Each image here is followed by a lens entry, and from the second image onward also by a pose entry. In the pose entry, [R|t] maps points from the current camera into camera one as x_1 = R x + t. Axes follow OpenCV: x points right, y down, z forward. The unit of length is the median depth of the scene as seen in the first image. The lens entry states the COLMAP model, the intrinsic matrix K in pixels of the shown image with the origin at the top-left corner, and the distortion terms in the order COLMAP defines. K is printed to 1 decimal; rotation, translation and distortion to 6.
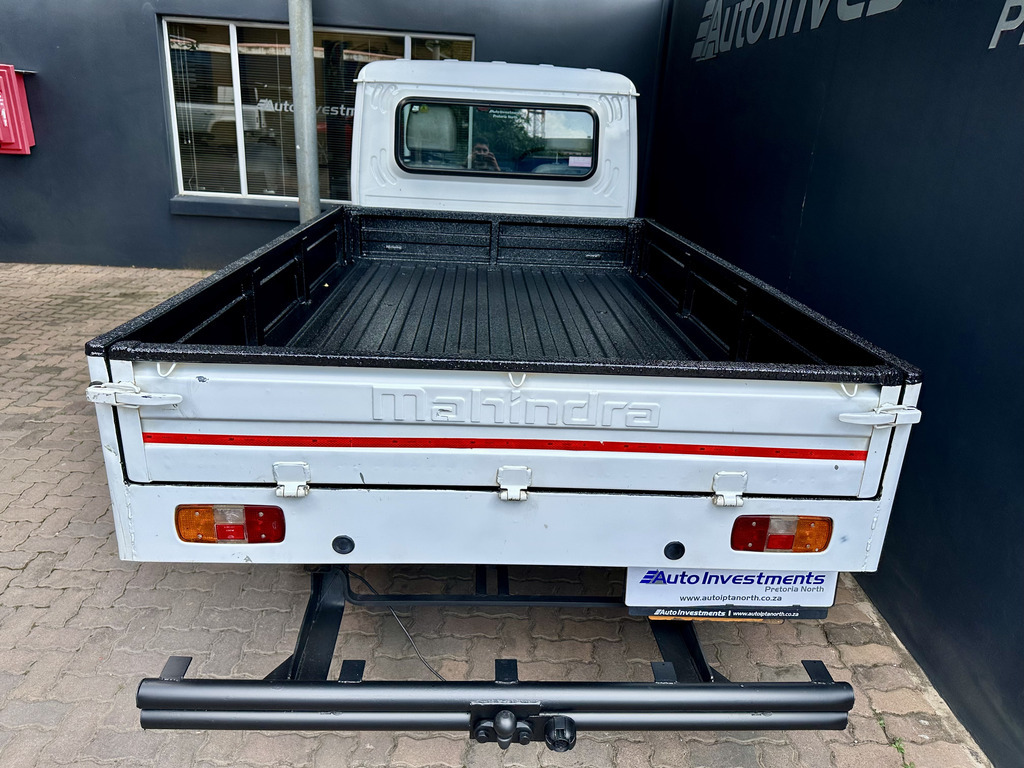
lens RADIAL K [[724.9, 0, 514.2], [0, 724.9, 391.5], [0, 0, 1]] dist [-0.007193, -0.007974]
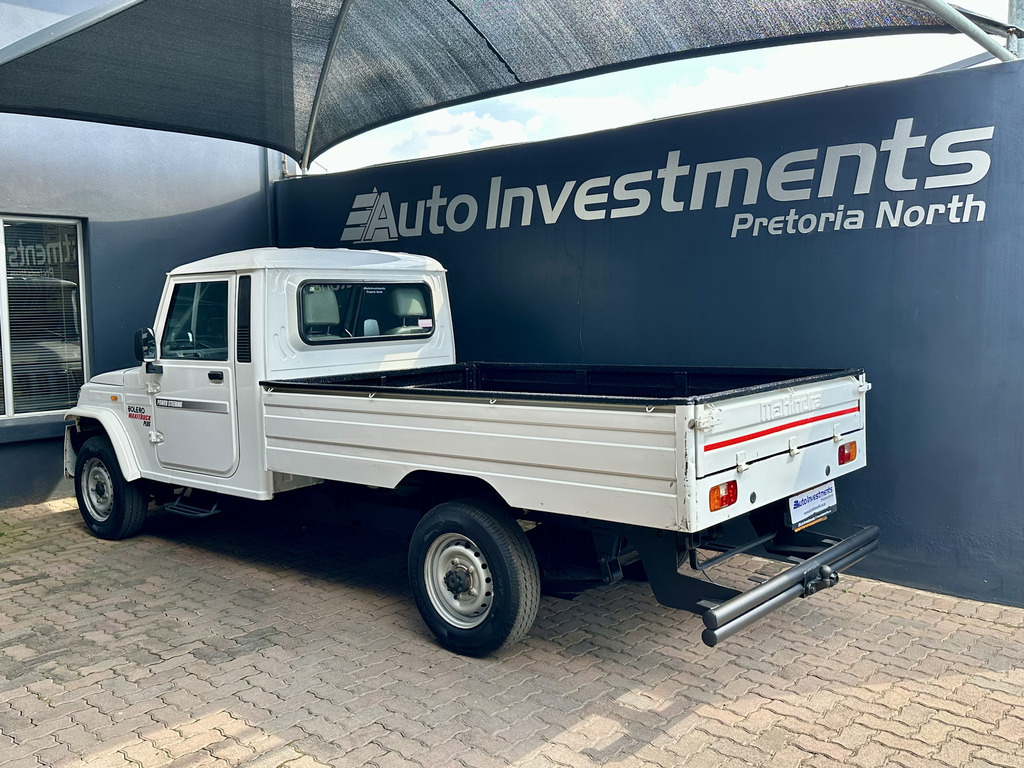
lens RADIAL K [[933.2, 0, 508.5], [0, 933.2, 377.5], [0, 0, 1]] dist [0.009494, 0.000000]
pose [[0.683922, -0.119521, 0.719698, -1.967837], [0.310777, 0.940237, -0.139183, 0.054204], [-0.660051, 0.318856, 0.680193, -0.244777]]
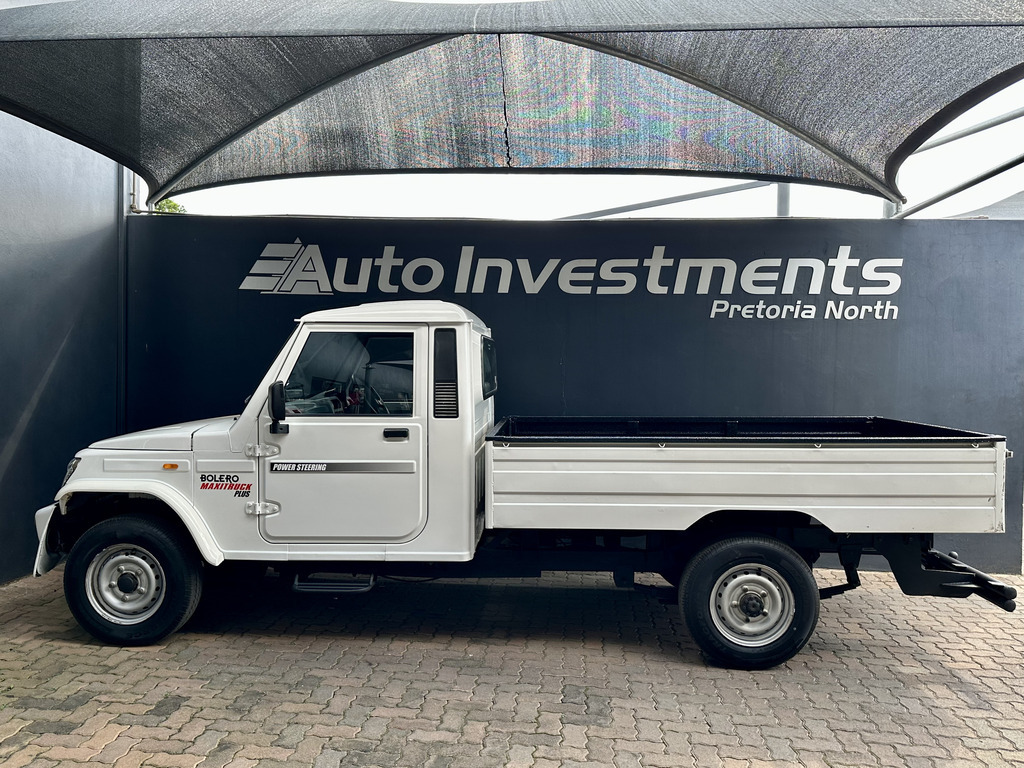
lens RADIAL K [[834.7, 0, 512.2], [0, 834.7, 377.8], [0, 0, 1]] dist [0.048683, -0.059810]
pose [[0.094831, -0.066774, 0.993251, -2.854258], [0.351911, 0.935575, 0.029298, -0.742120], [-0.931217, 0.346758, 0.112220, 1.693169]]
